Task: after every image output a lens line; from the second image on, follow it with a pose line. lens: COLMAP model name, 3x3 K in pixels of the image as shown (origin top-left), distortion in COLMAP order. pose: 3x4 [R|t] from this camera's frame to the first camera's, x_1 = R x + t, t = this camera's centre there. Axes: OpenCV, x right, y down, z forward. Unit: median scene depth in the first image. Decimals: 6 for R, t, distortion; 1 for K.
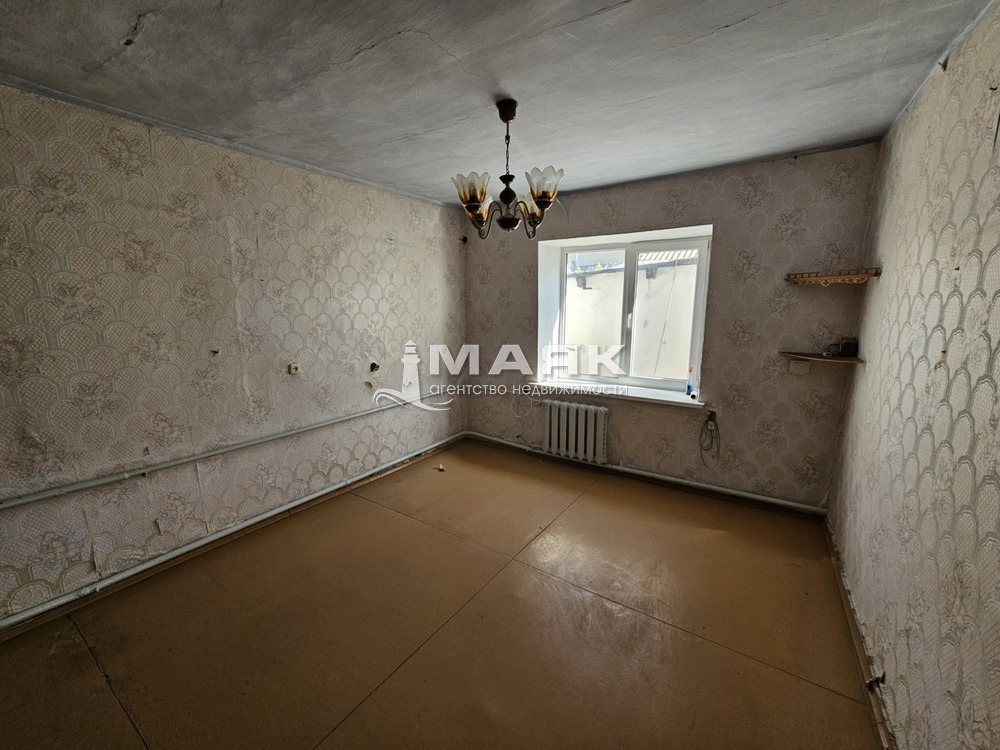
lens RADIAL K [[409.5, 0, 500.8], [0, 409.5, 379.6], [0, 0, 1]] dist [-0.001452, -0.000929]
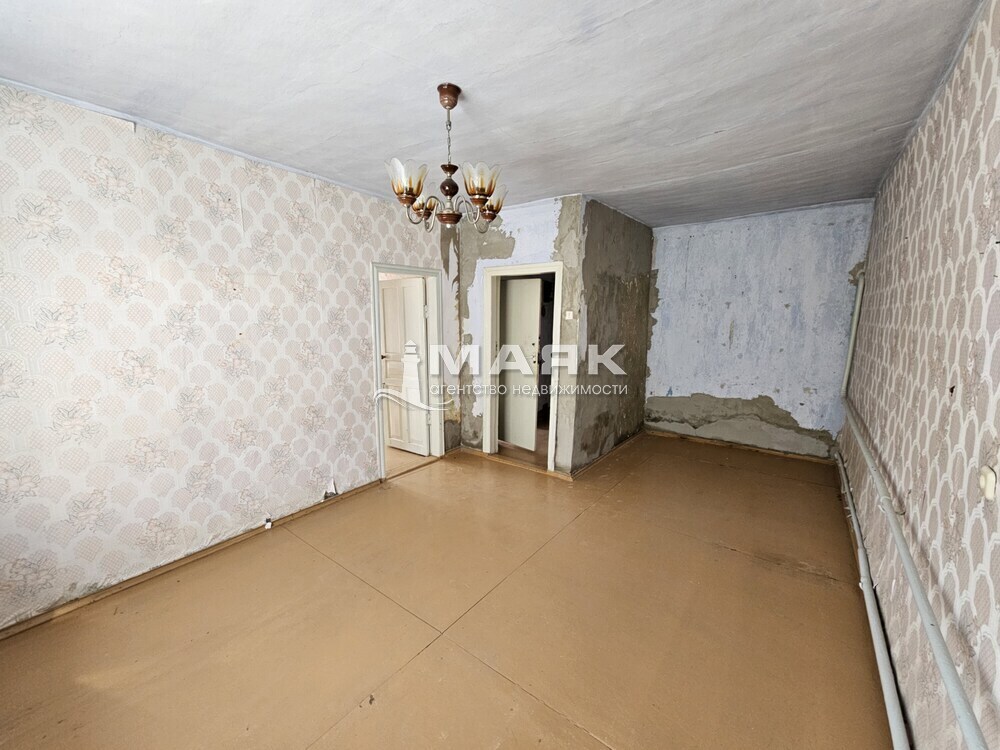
lens RADIAL K [[409.5, 0, 500.8], [0, 409.5, 379.6], [0, 0, 1]] dist [-0.001452, -0.000929]
pose [[-0.997459, -0.011755, 0.070268, -0.130897], [0.012191, 0.943588, 0.330897, -0.274498], [-0.070194, 0.330913, -0.941047, 1.577564]]
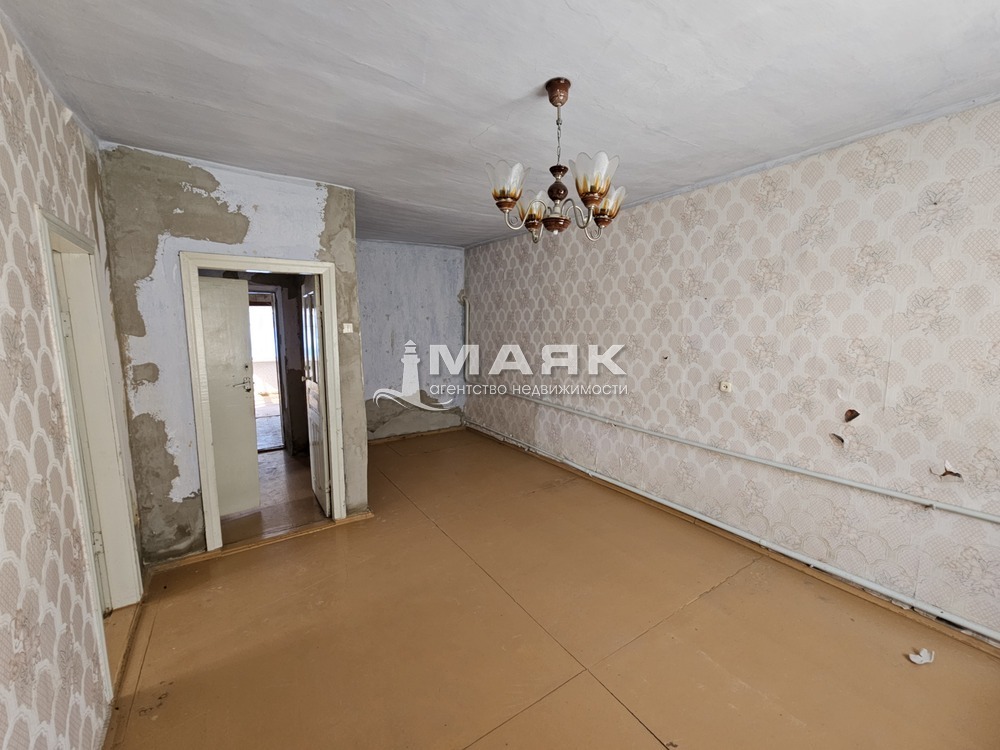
lens RADIAL K [[409.5, 0, 500.8], [0, 409.5, 379.6], [0, 0, 1]] dist [-0.001452, -0.000929]
pose [[-0.387406, 0.128166, -0.912957, 0.690560], [-0.161565, 0.965525, 0.204104, -0.182917], [0.907642, 0.226573, -0.353343, 1.011905]]
